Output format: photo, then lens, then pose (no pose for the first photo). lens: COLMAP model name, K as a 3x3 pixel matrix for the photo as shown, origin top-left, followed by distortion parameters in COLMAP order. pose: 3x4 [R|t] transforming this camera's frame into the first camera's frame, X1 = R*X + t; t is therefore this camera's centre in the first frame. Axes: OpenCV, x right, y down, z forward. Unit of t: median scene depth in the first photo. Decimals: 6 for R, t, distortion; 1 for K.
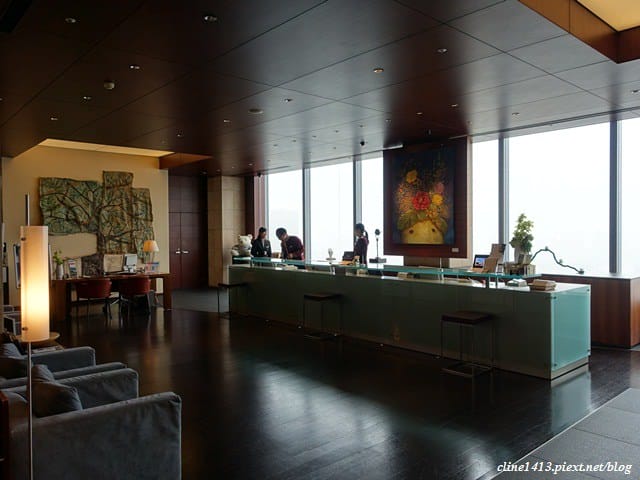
lens RADIAL K [[497.2, 0, 320.0], [0, 497.2, 240.0], [0, 0, 1]] dist [-0.001001, -0.000706]
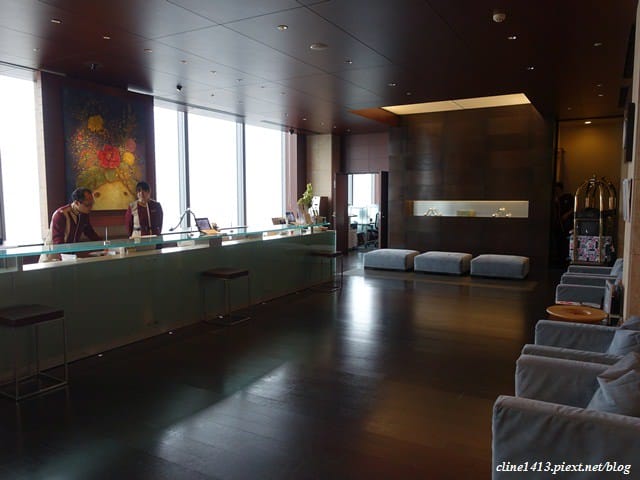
lens RADIAL K [[497.2, 0, 320.0], [0, 497.2, 240.0], [0, 0, 1]] dist [-0.001001, -0.000706]
pose [[-0.325661, -0.075301, 0.942483, -0.688848], [0.014425, 0.996312, 0.084586, -0.007097], [-0.945376, 0.041142, -0.323374, 0.947262]]
